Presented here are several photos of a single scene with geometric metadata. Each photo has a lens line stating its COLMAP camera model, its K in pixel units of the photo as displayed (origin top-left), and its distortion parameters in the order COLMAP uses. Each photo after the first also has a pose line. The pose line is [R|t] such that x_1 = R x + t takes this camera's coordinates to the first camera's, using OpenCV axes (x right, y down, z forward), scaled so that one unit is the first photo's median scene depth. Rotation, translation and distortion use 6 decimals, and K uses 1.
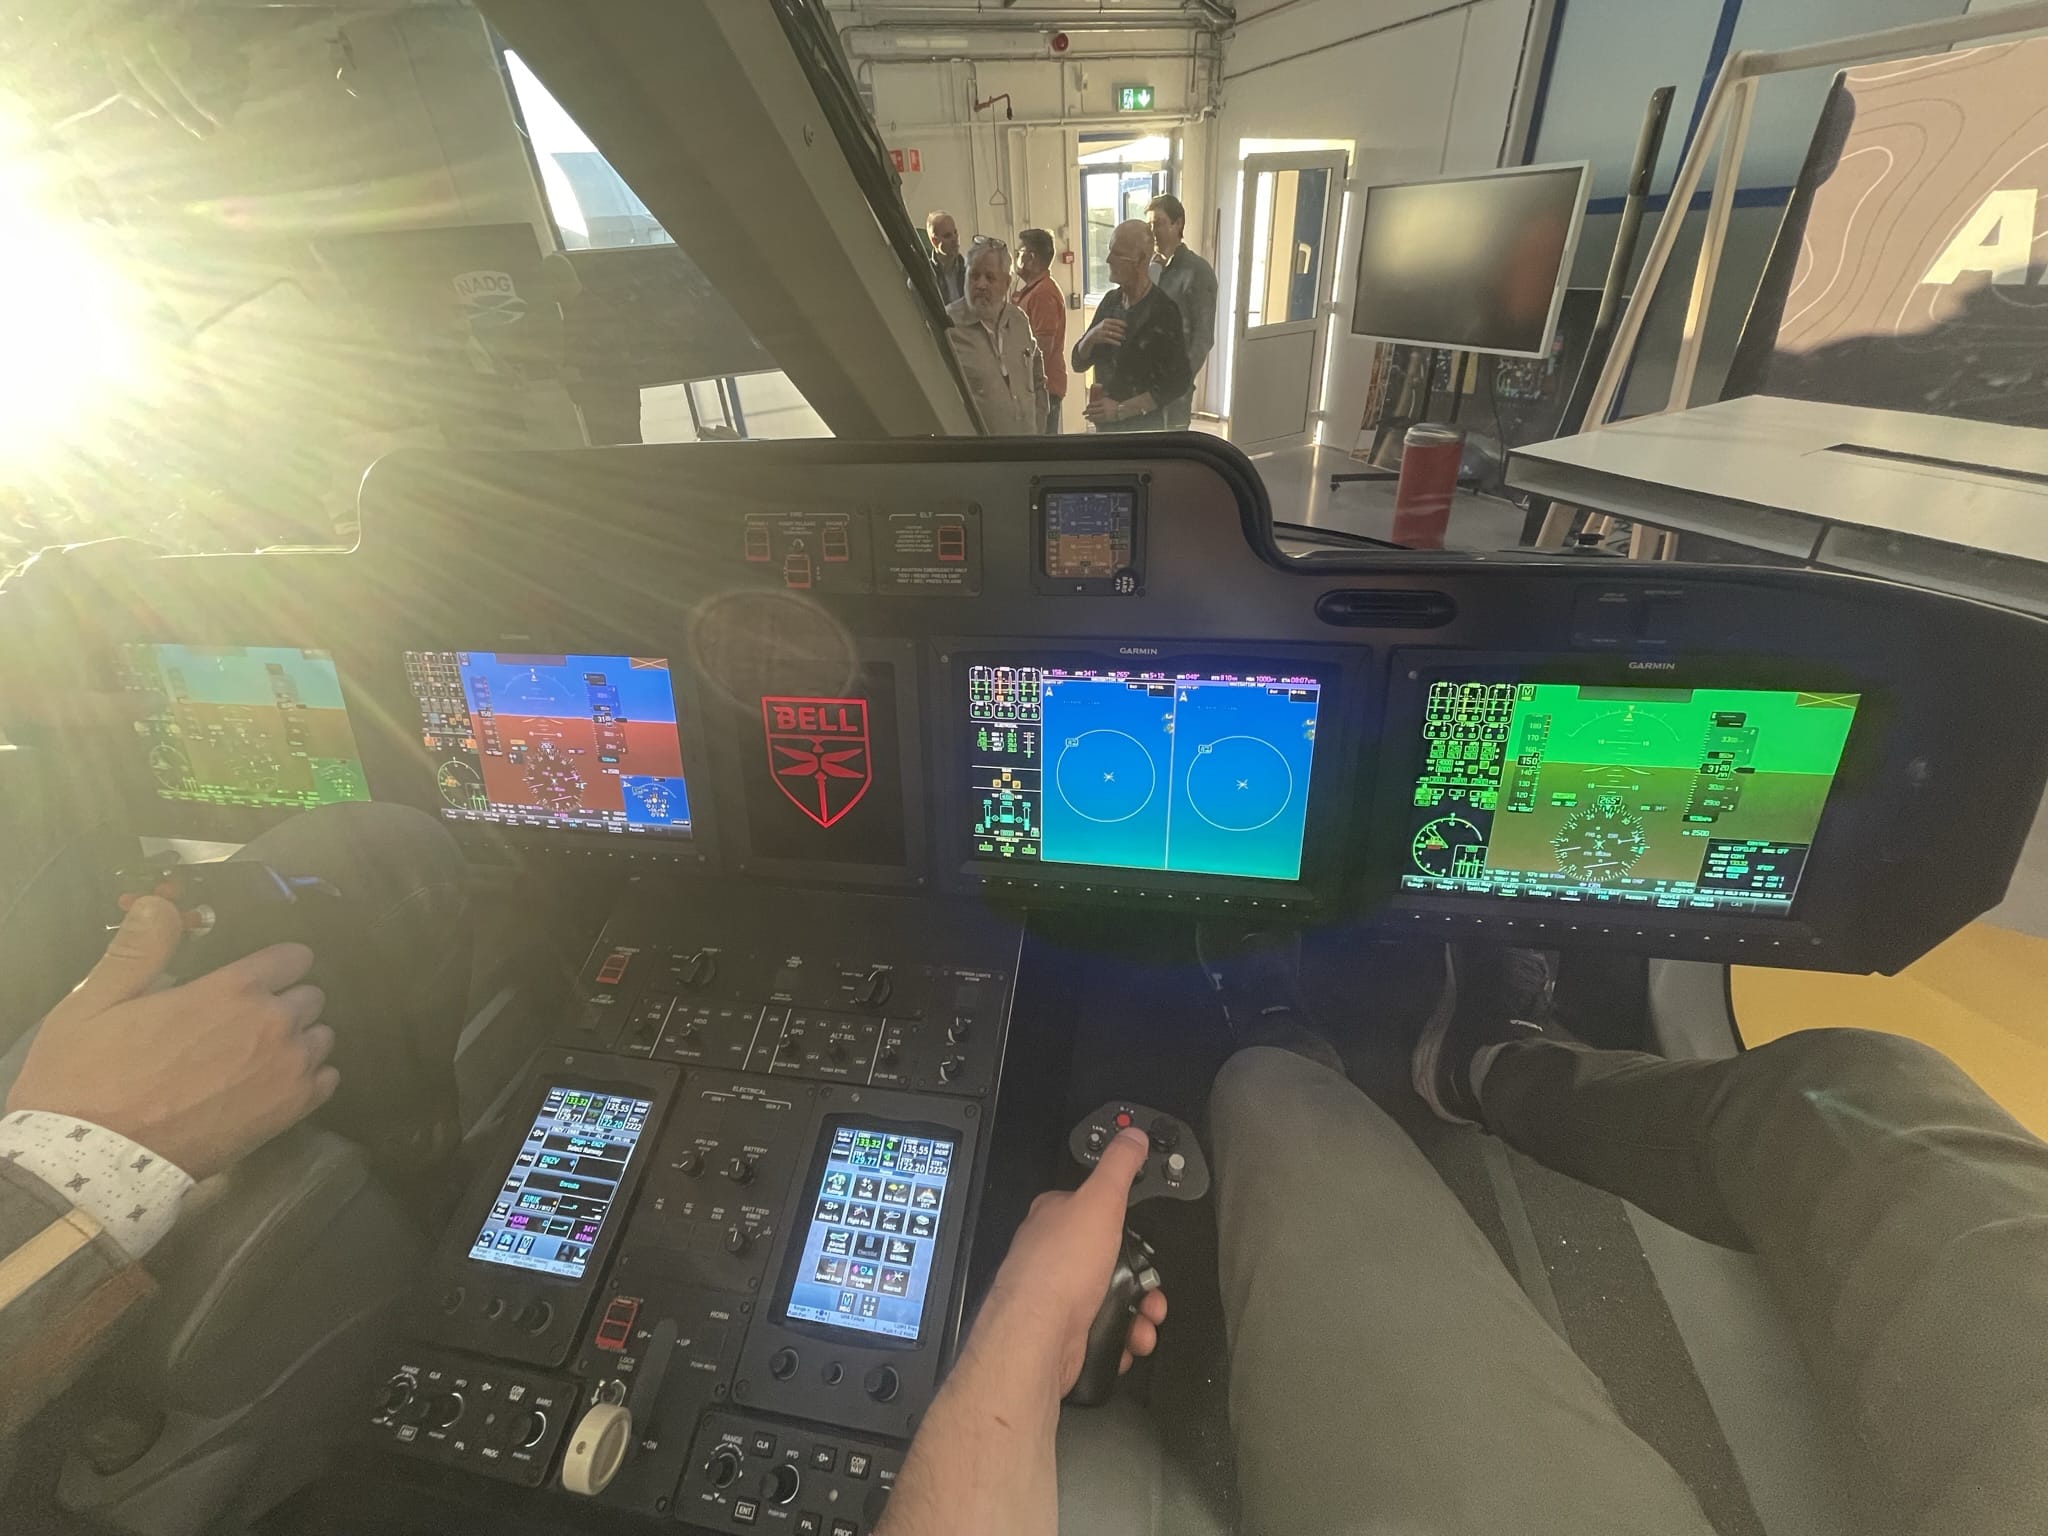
lens RADIAL K [[811.6, 0, 1030.8], [0, 811.6, 755.0], [0, 0, 1]] dist [-0.002098, -0.000190]
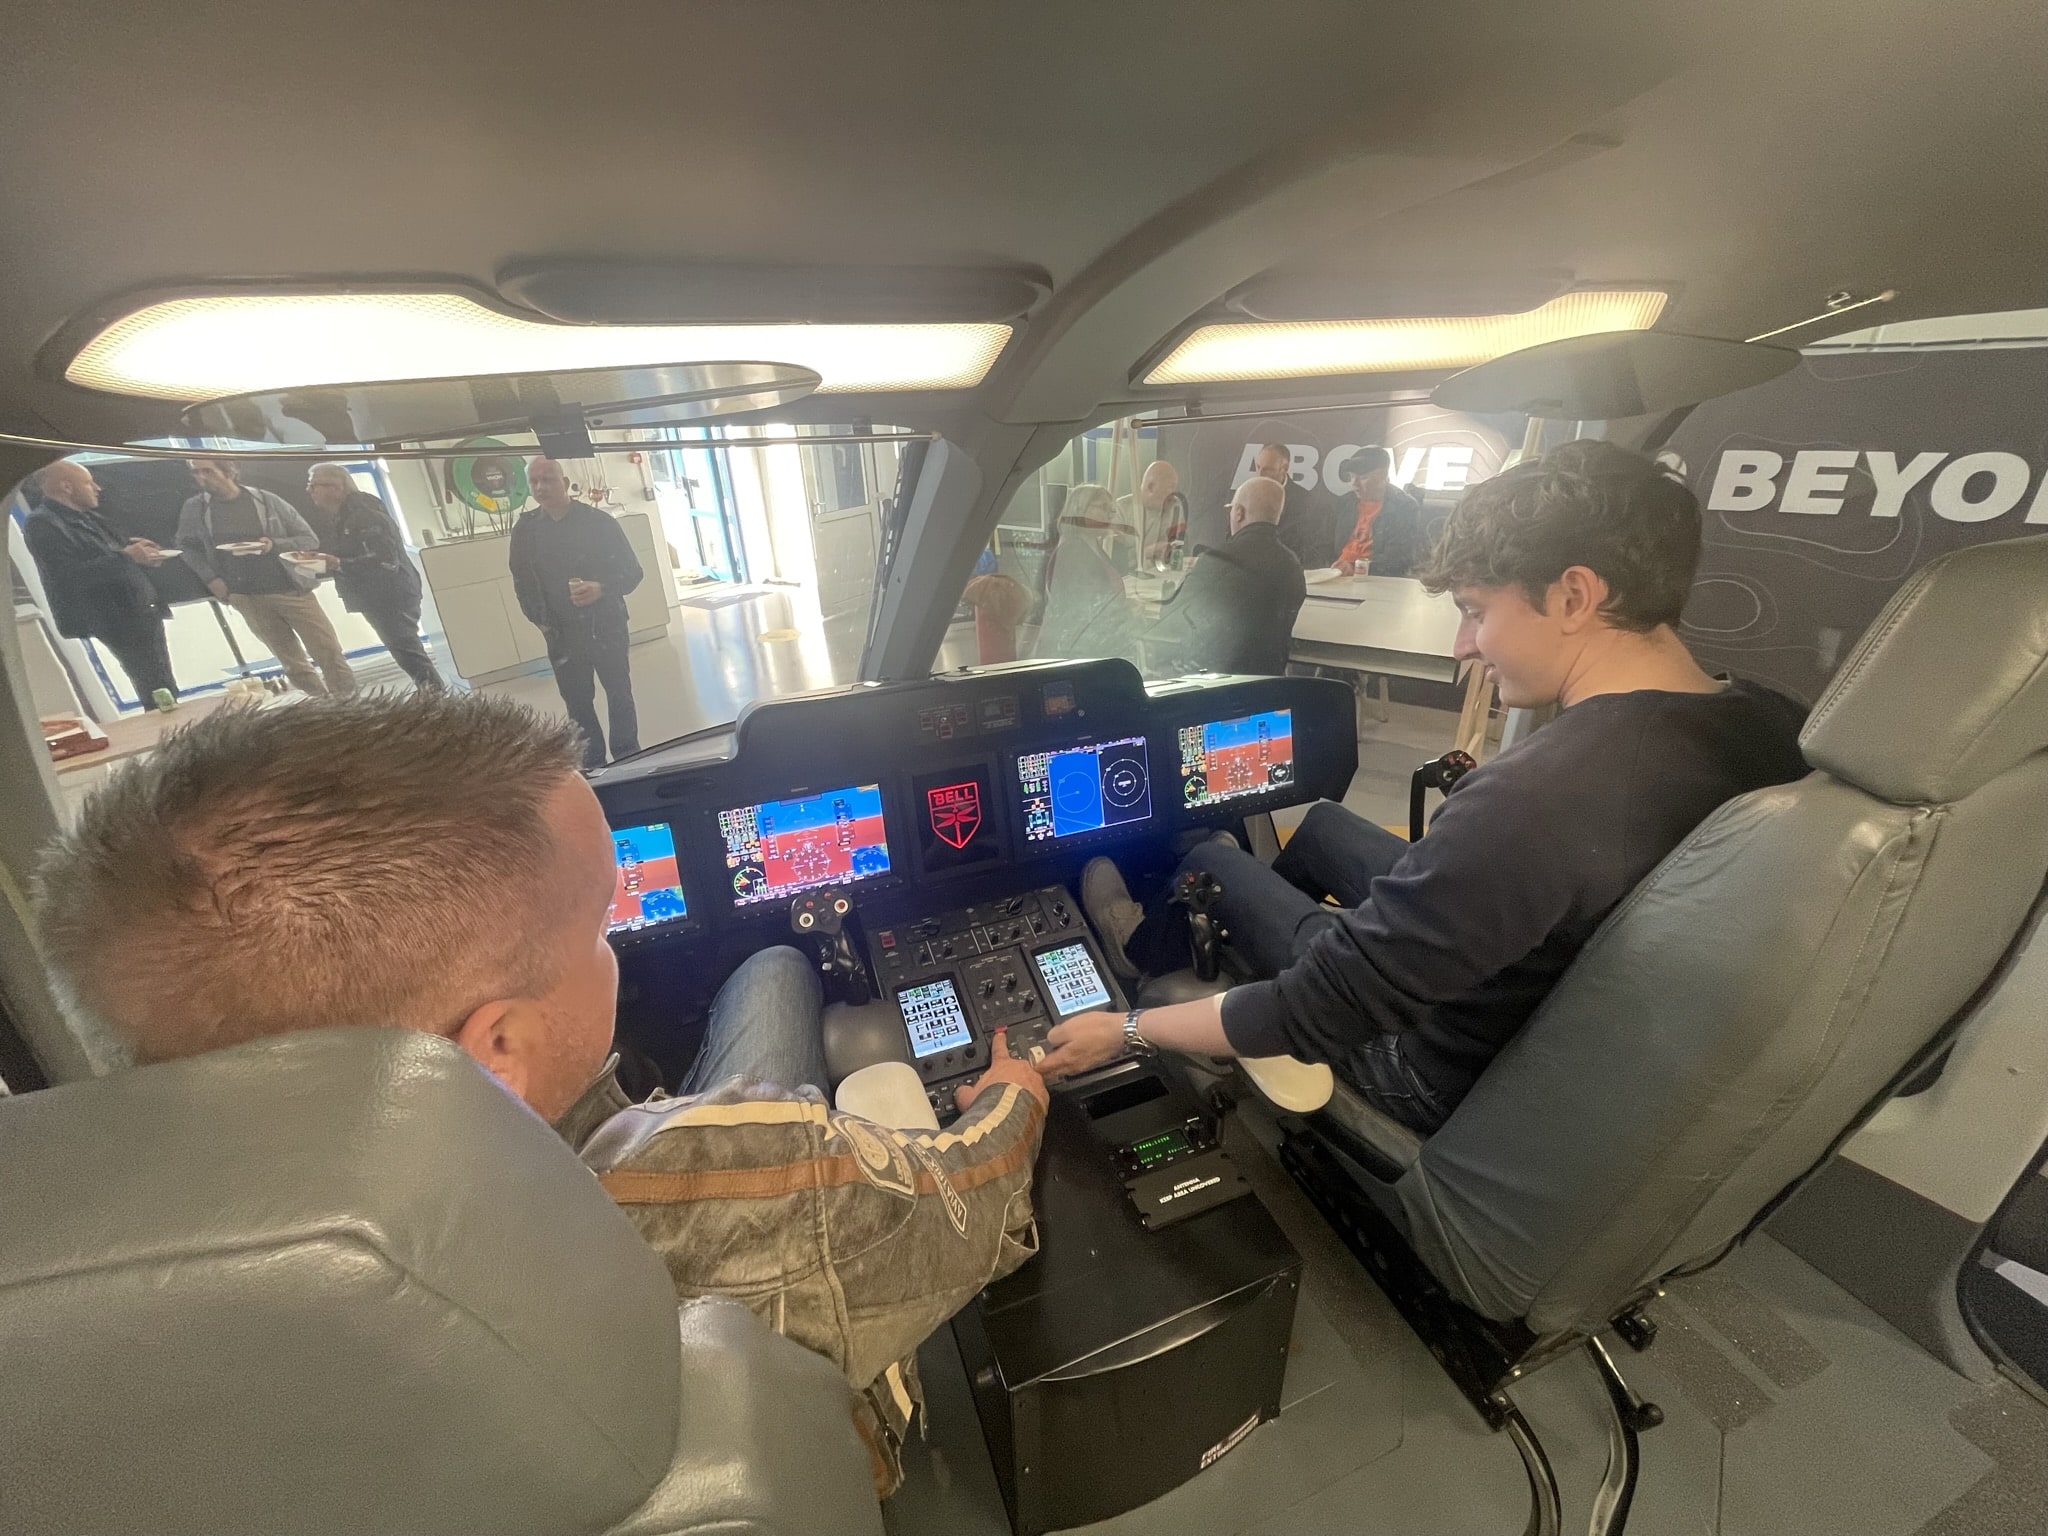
lens RADIAL K [[822.9, 0, 1011.4], [0, 822.9, 753.4], [0, 0, 1]] dist [-0.000329, -0.000276]
pose [[0.859459, -0.180224, 0.478381, -1.245810], [0.257623, 0.960972, -0.100812, 0.114726], [-0.441542, 0.209886, 0.872346, -1.082674]]
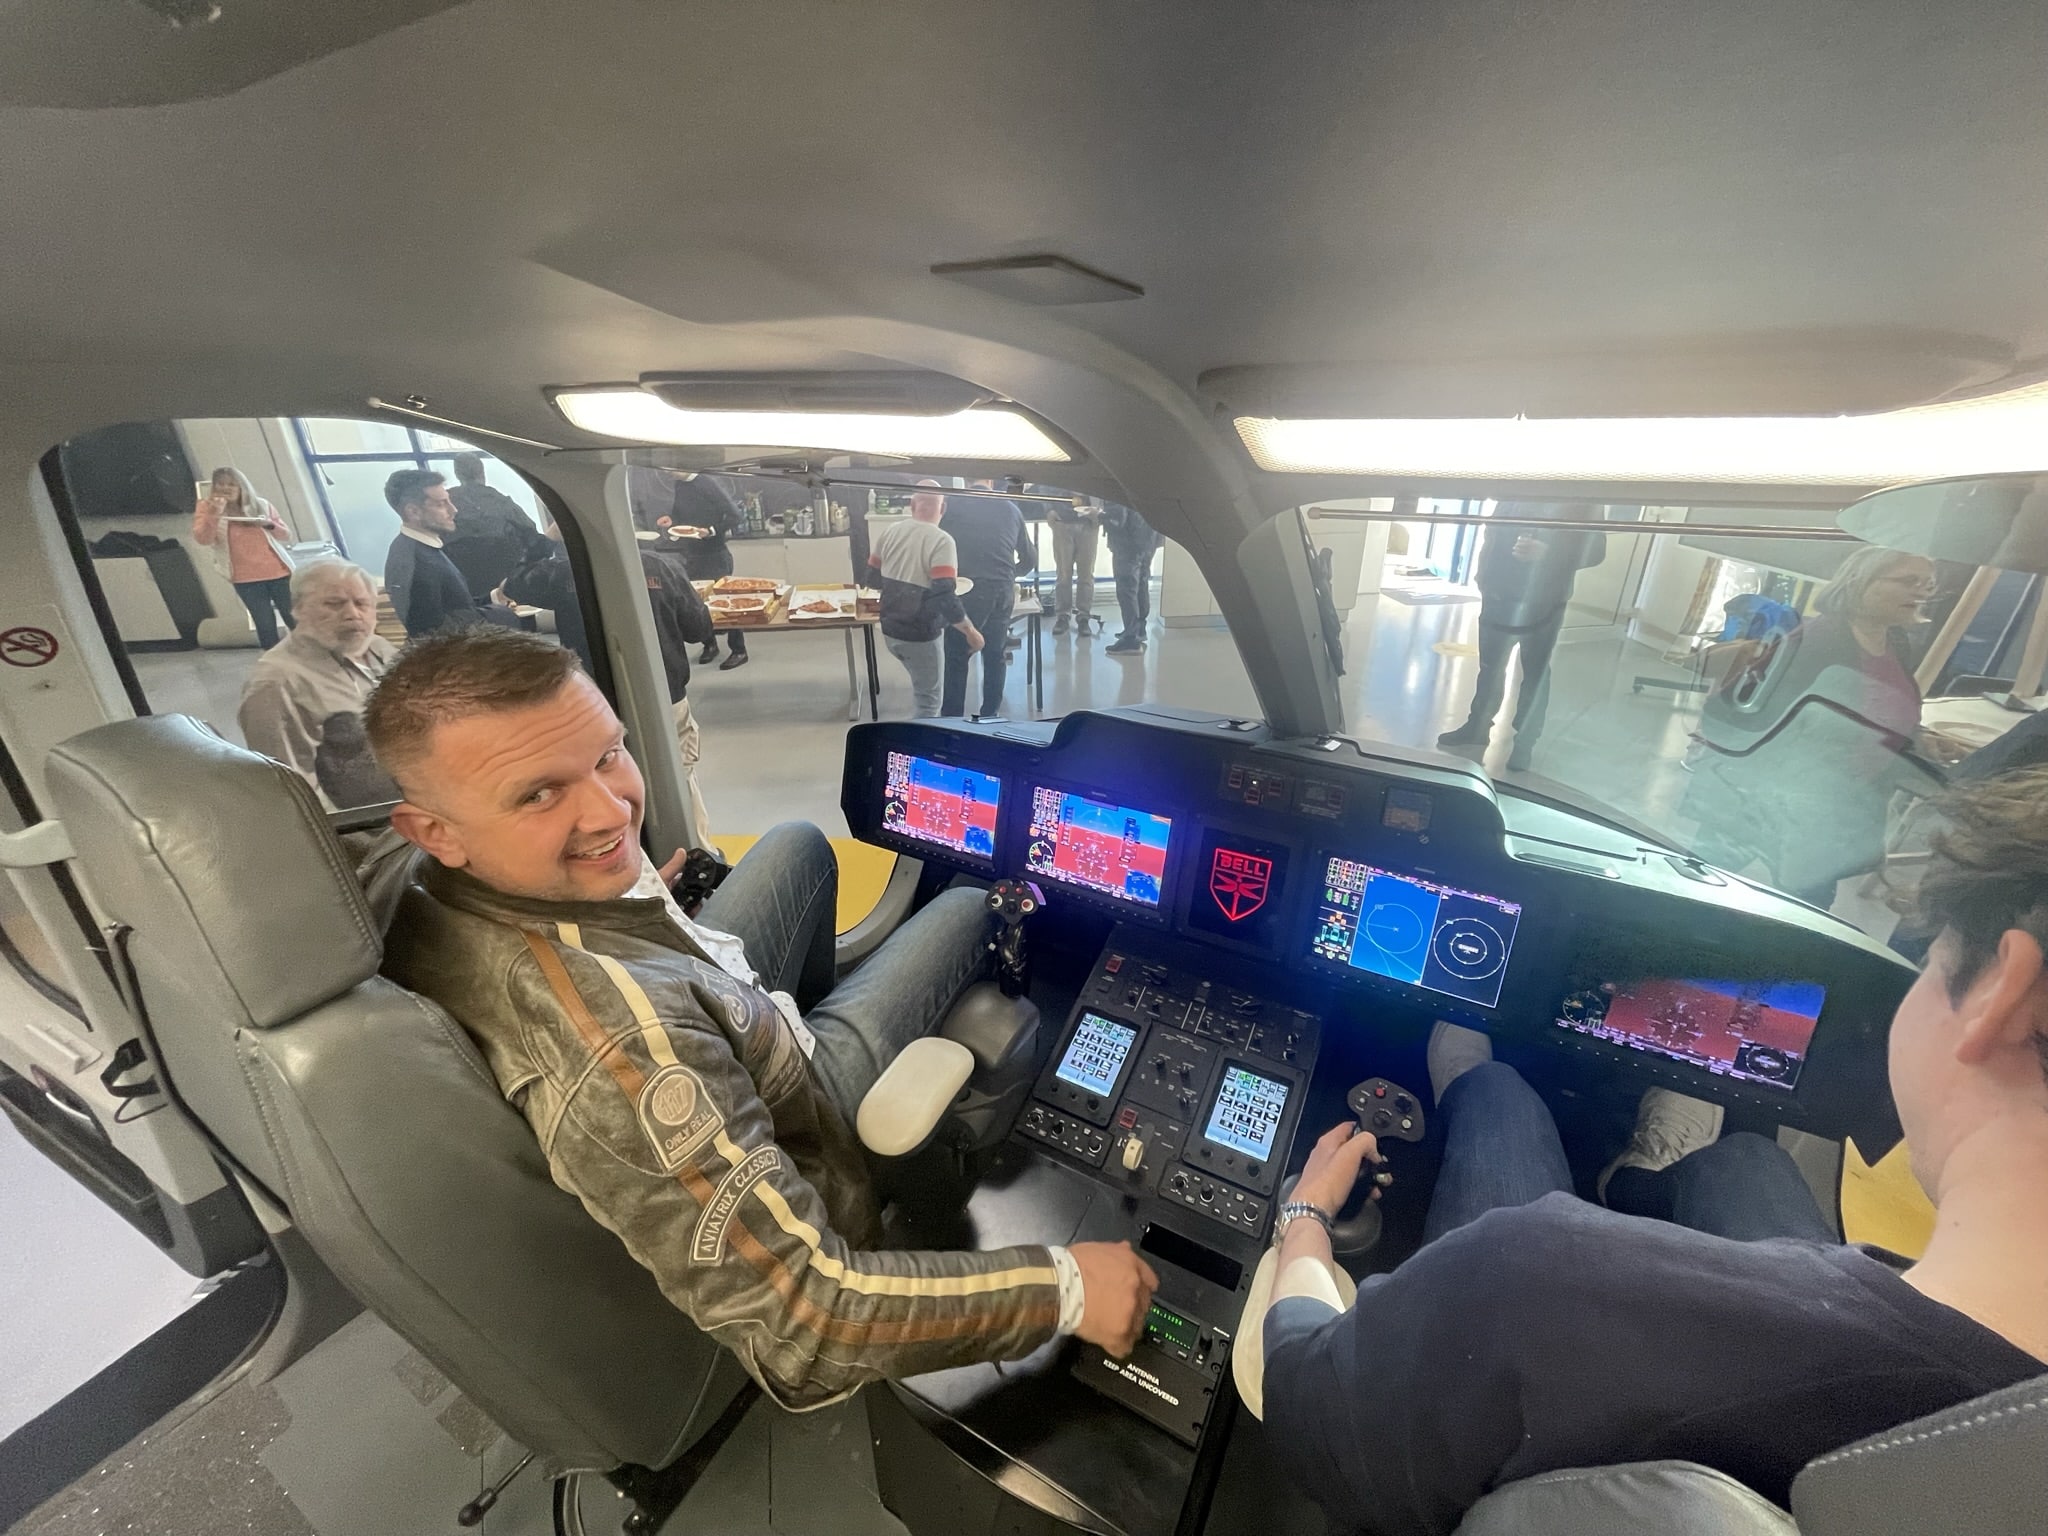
lens RADIAL K [[824.2, 0, 1008.1], [0, 824.2, 745.8], [0, 0, 1]] dist [-0.022186, -0.000048]
pose [[0.938034, 0.174029, -0.299677, -0.267872], [-0.212154, 0.972155, -0.099522, -0.007097], [0.274013, 0.156933, 0.948836, -1.198514]]
